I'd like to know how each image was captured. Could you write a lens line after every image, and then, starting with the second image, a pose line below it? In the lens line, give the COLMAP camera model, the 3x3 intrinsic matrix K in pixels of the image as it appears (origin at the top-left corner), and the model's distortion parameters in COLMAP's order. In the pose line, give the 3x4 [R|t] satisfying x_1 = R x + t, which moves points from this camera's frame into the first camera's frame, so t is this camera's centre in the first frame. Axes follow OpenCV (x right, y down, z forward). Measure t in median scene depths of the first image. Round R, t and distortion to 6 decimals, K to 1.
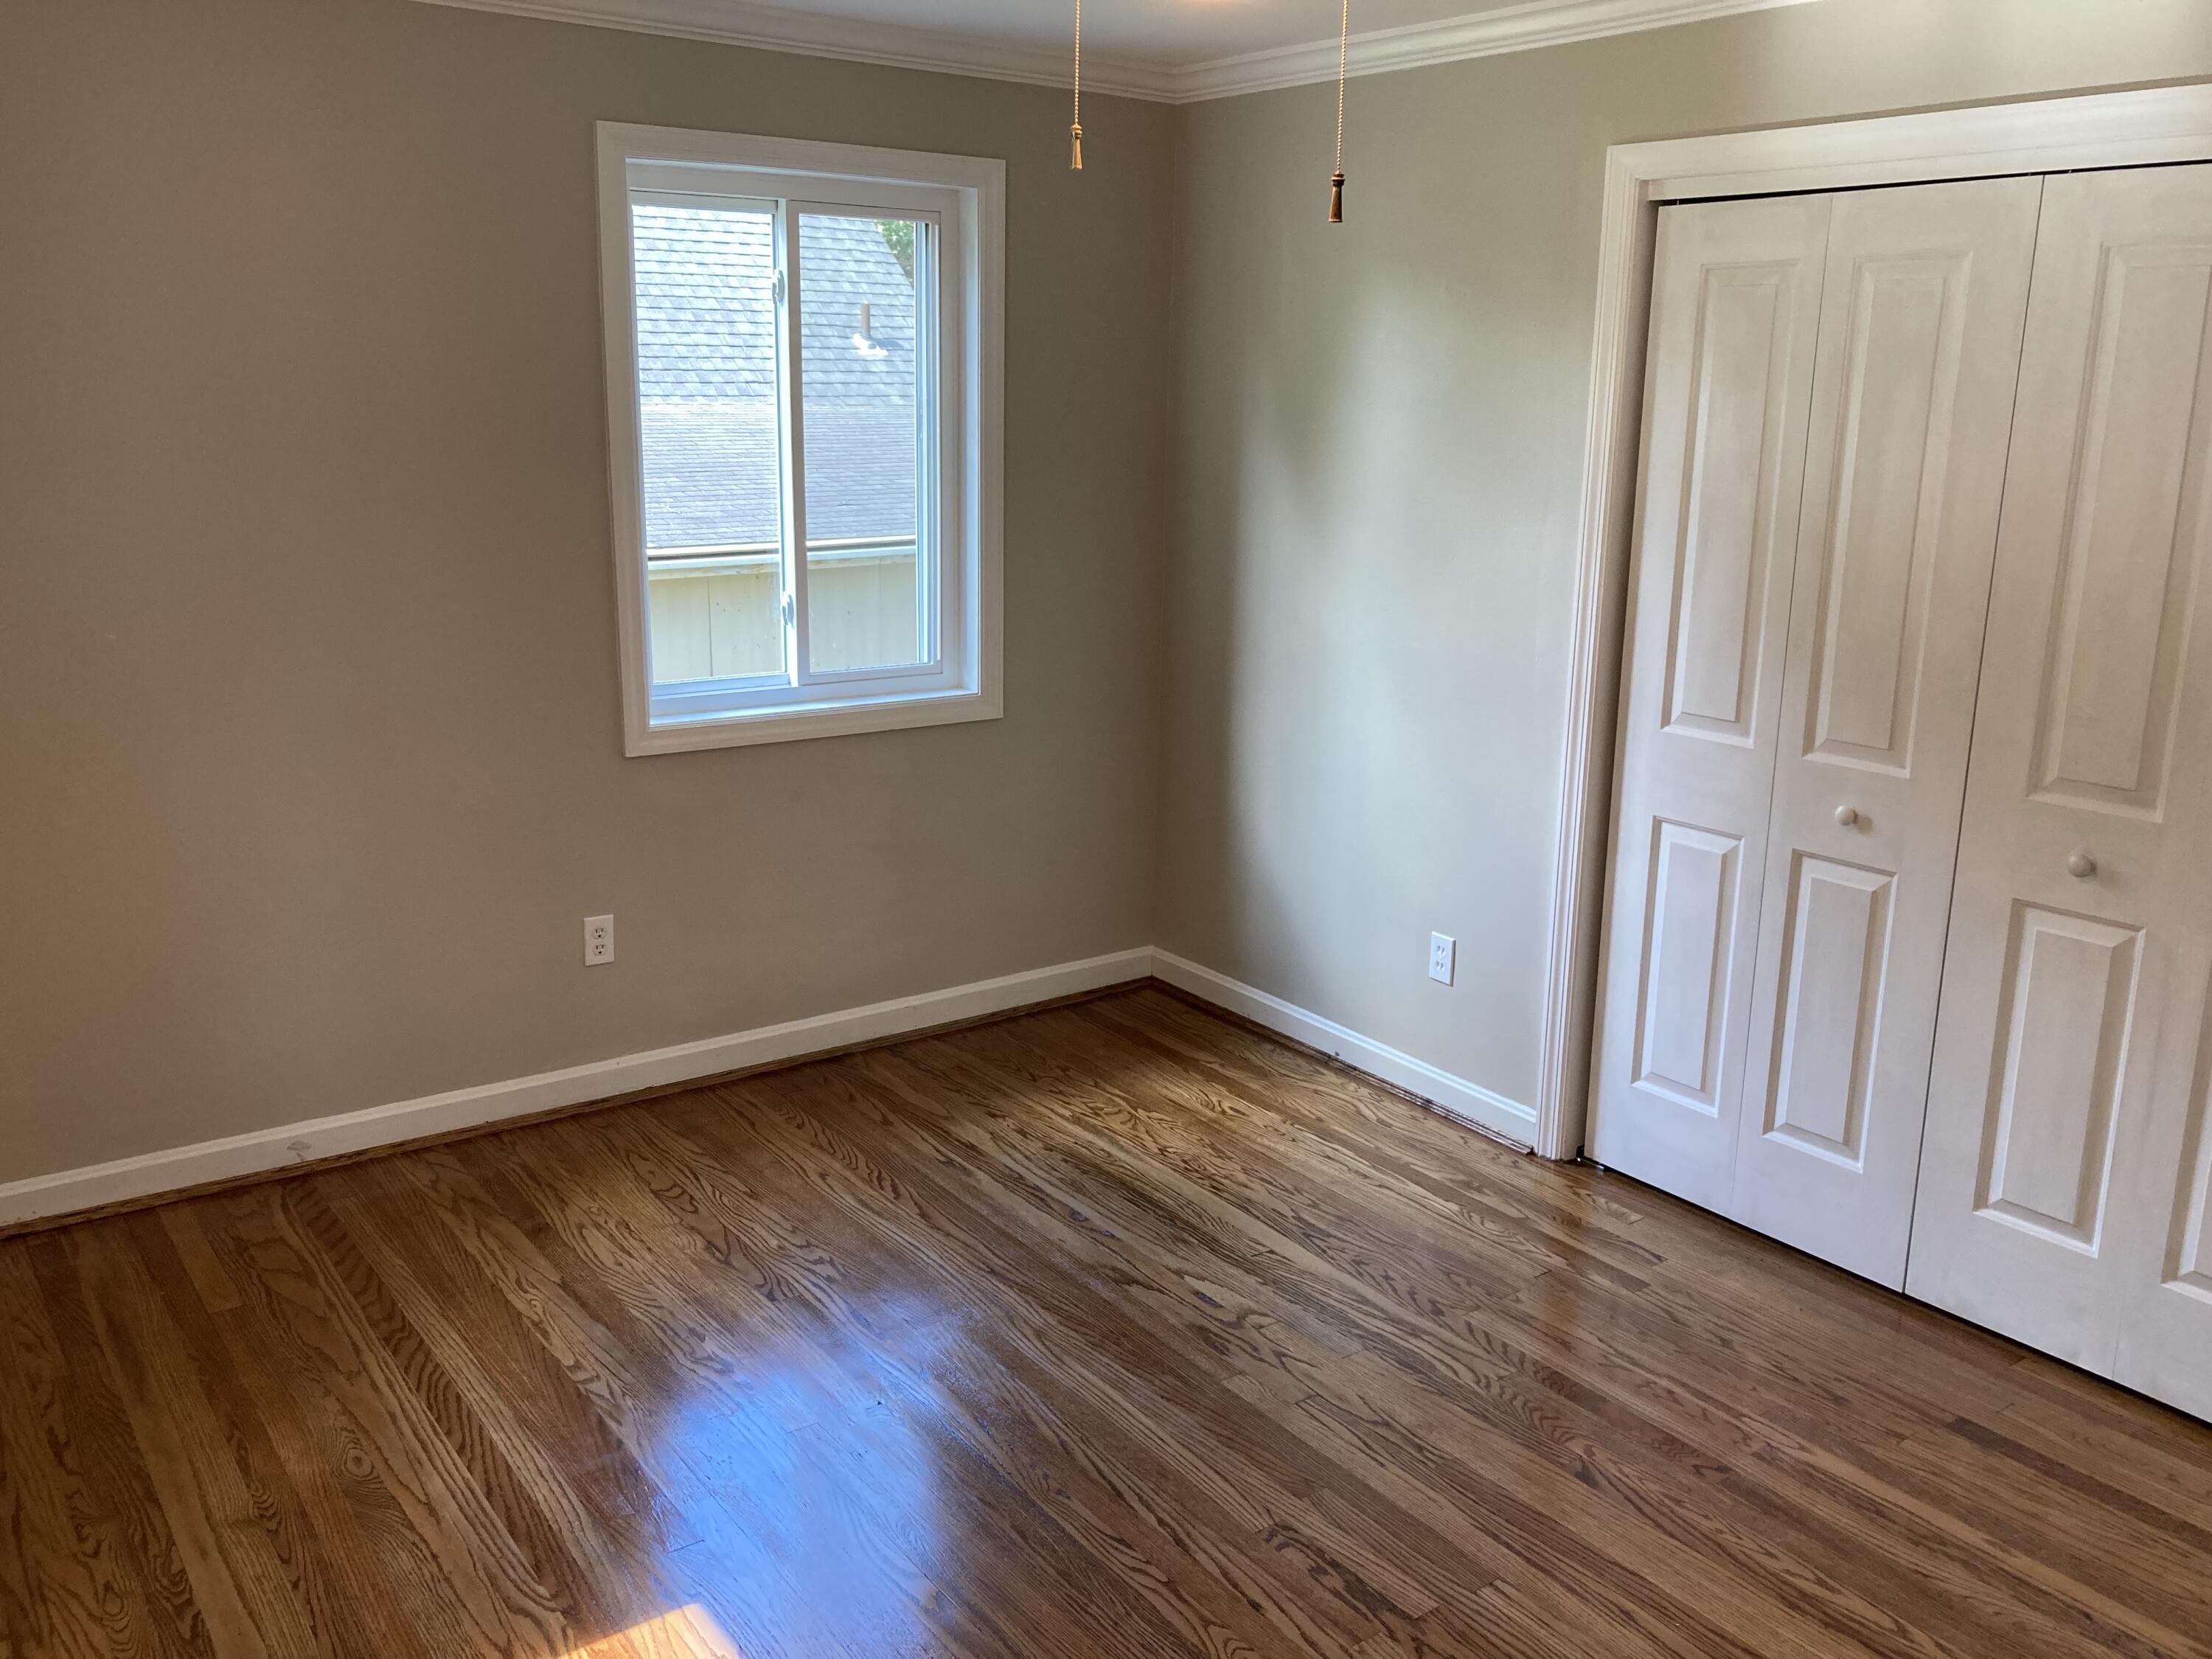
lens RADIAL K [[1838.2, 0, 1106.0], [0, 1838.2, 829.5], [0, 0, 1]] dist [0.003088, 0.004009]
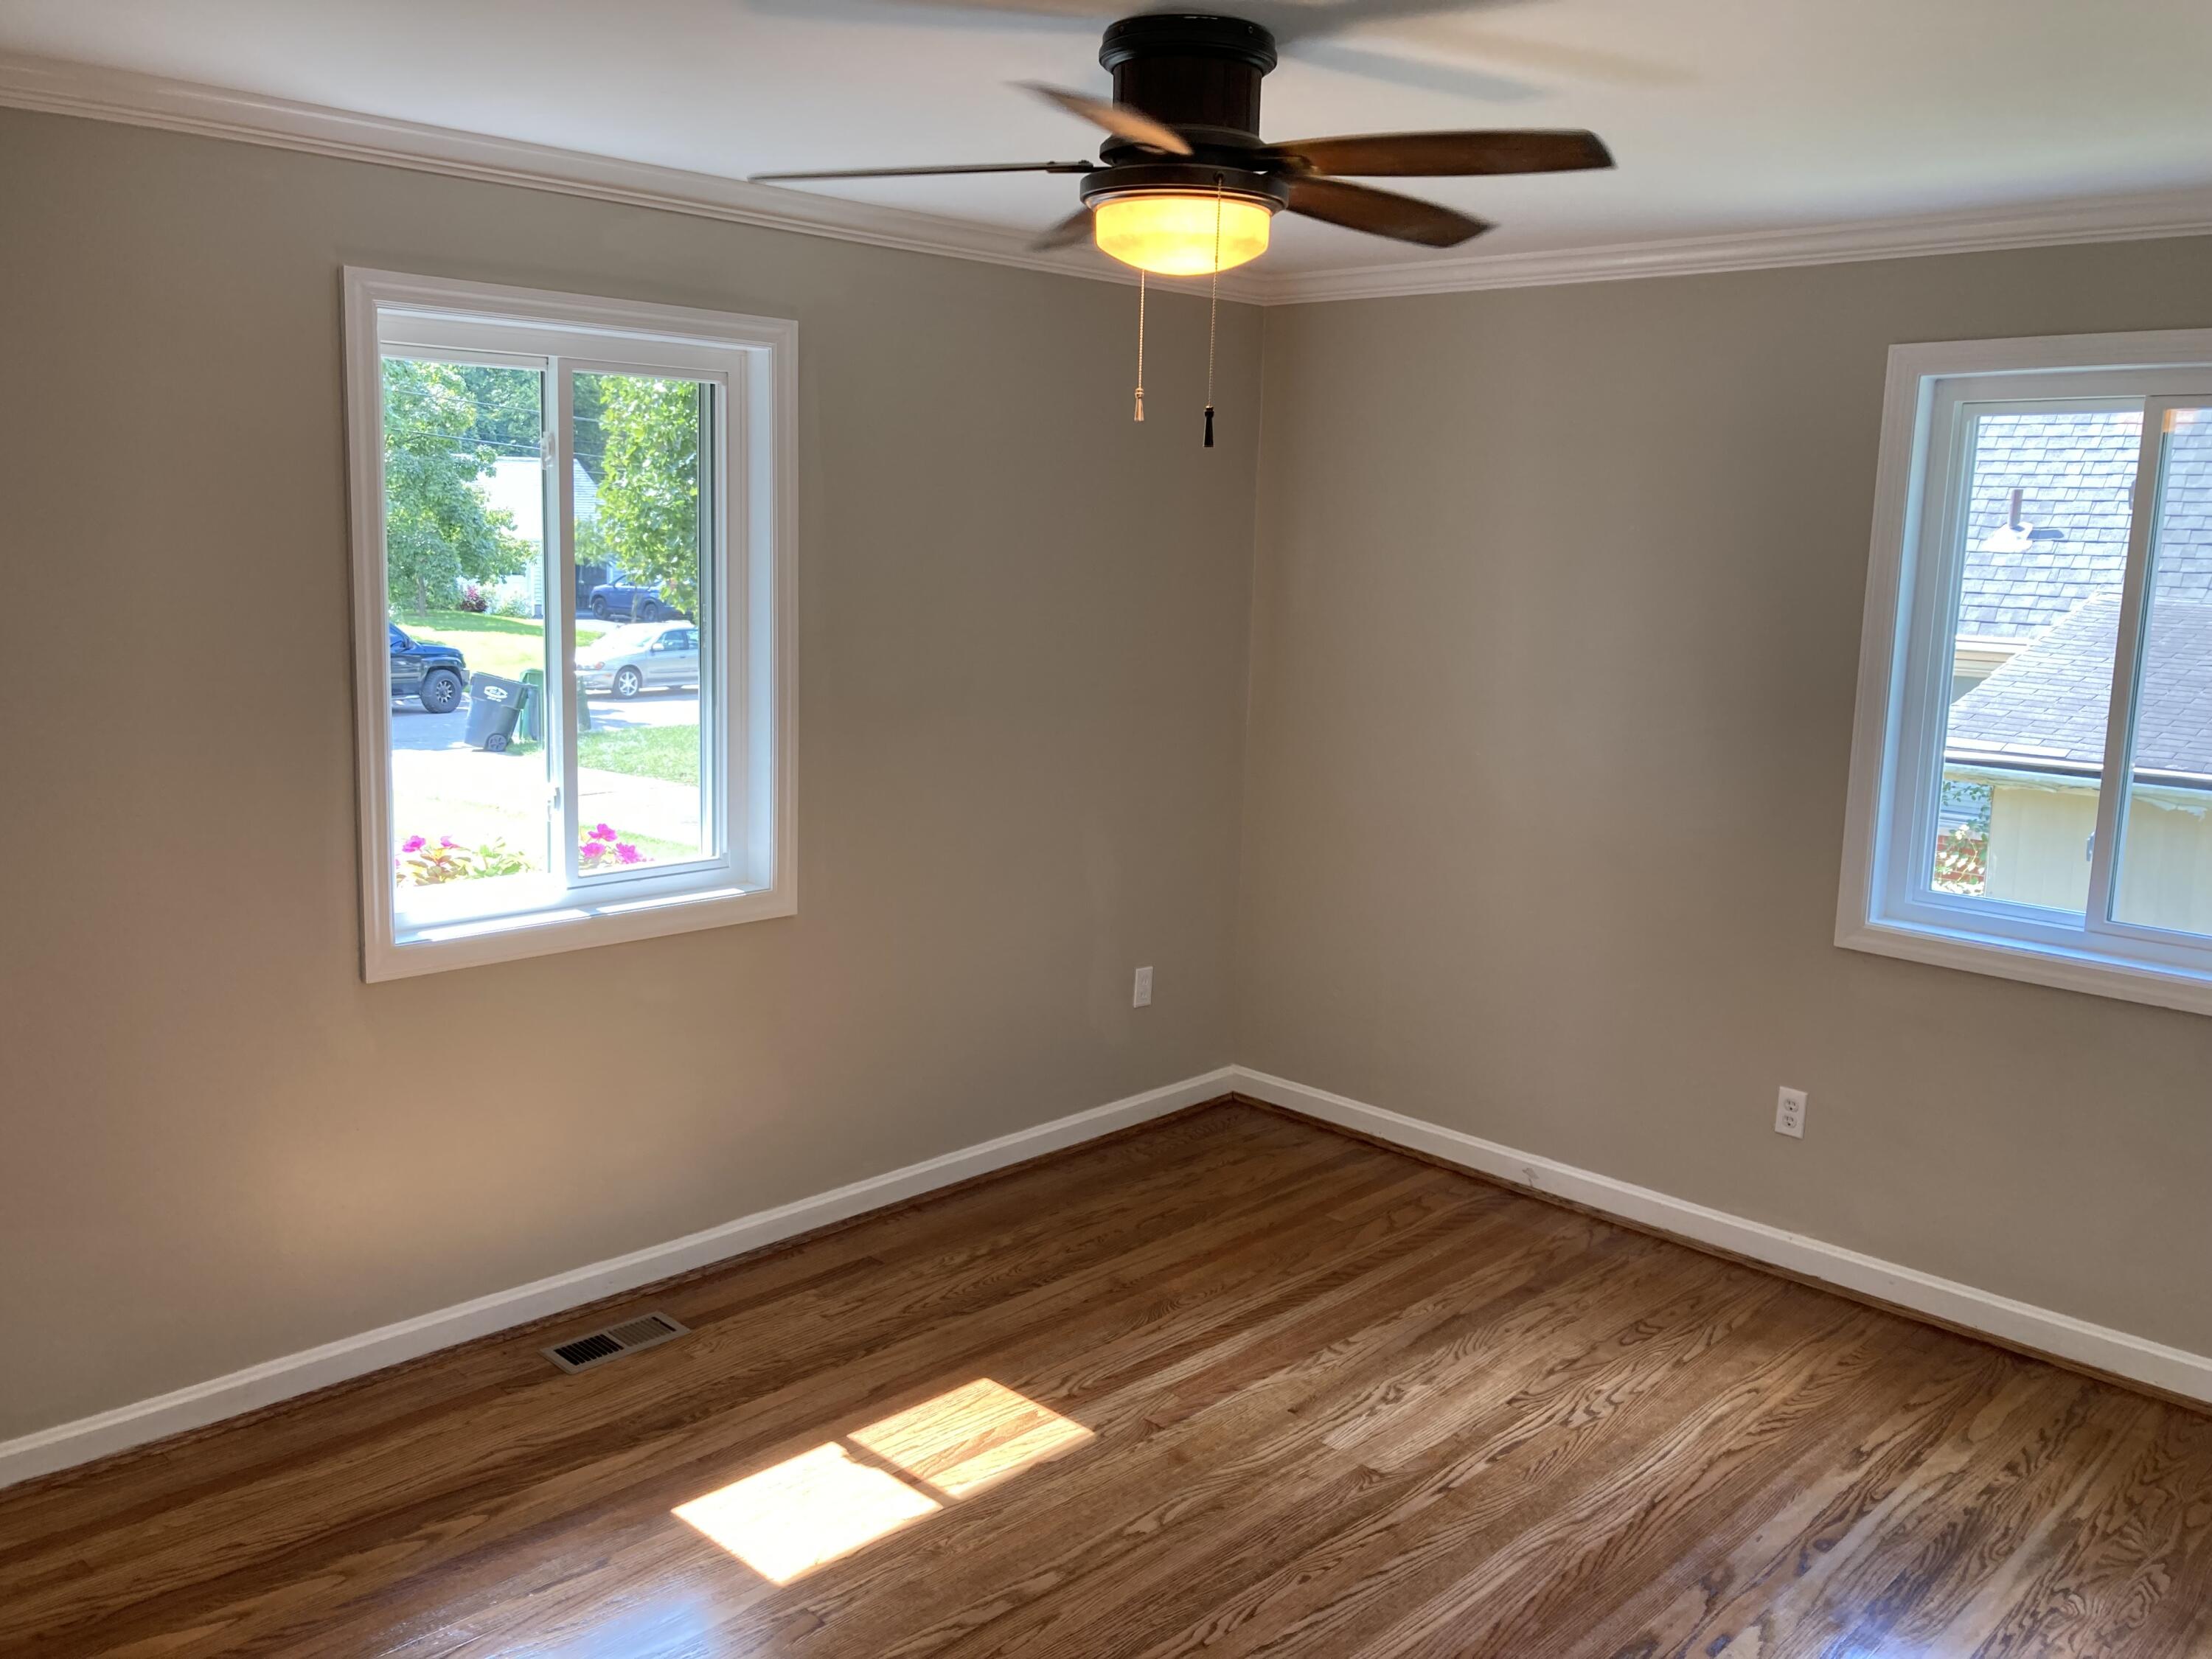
lens RADIAL K [[1837.0, 0, 1106.0], [0, 1837.0, 829.5], [0, 0, 1]] dist [0.094742, 0.004301]
pose [[0.171368, 0.152562, -0.973323, 0.724200], [-0.261355, 0.959581, 0.104393, -0.112084], [0.949909, 0.236494, 0.204314, 0.418161]]
